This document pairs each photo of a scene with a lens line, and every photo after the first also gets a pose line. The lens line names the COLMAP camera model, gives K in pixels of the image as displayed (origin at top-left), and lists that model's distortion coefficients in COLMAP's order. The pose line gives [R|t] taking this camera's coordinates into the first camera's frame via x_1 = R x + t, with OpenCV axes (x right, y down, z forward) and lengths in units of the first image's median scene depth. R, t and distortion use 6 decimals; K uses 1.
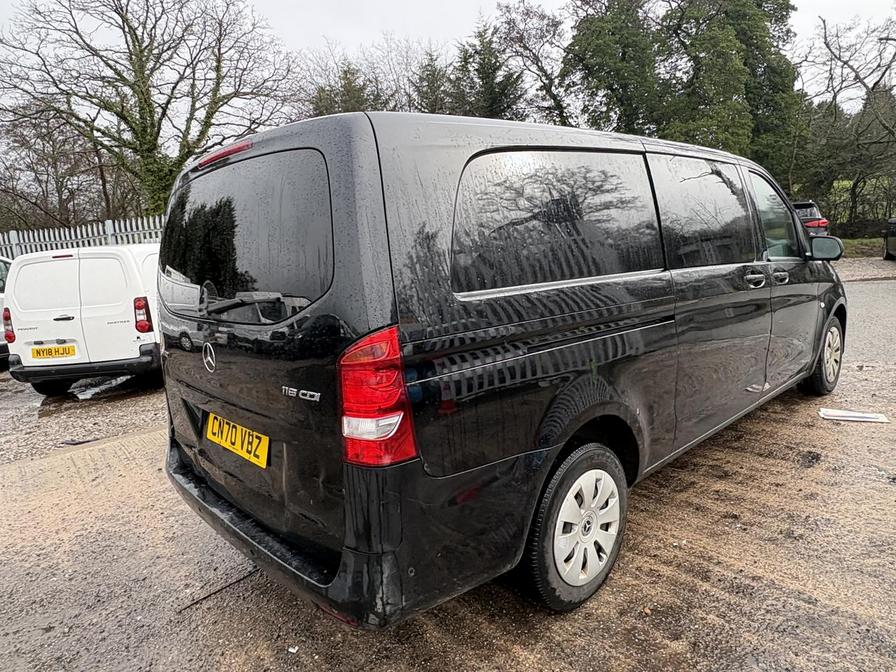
lens RADIAL K [[566.5, 0, 446.2], [0, 566.5, 336.0], [0, 0, 1]] dist [0.005477, 0.000117]
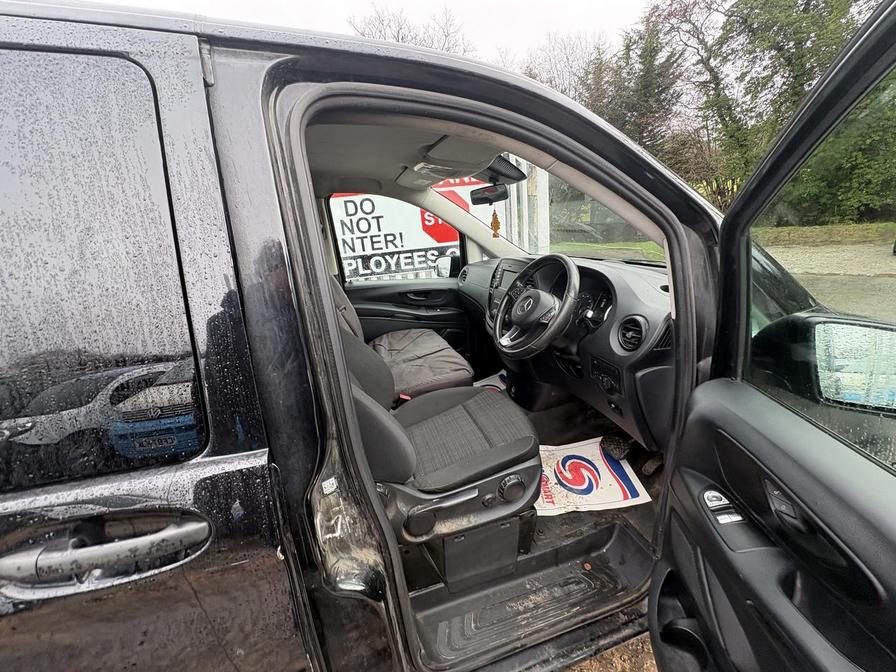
lens RADIAL K [[356.1, 0, 448.2], [0, 356.1, 331.4], [0, 0, 1]] dist [0.000381, -0.000052]
pose [[0.893515, 0.142175, -0.425931, 0.110089], [-0.069608, 0.980940, 0.181412, -0.034376], [0.443605, -0.132446, 0.886382, 0.144328]]
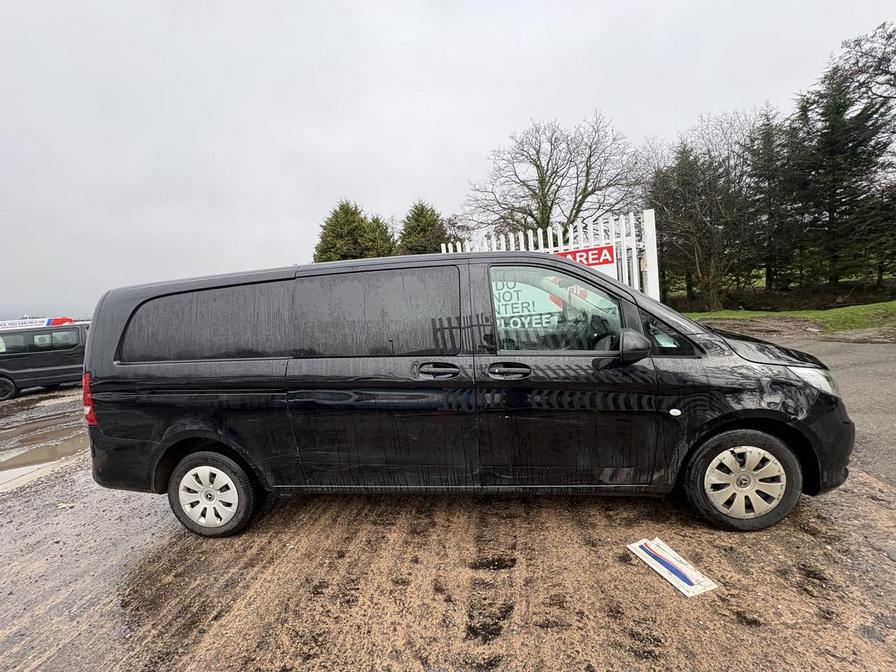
lens RADIAL K [[356.1, 0, 448.1], [0, 356.1, 336.6], [0, 0, 1]] dist [0.000381, -0.000052]
pose [[0.651223, 0.091535, -0.753346, 0.160453], [-0.092824, 0.994853, 0.040638, -0.029254], [0.753188, 0.043464, 0.656368, 0.084053]]
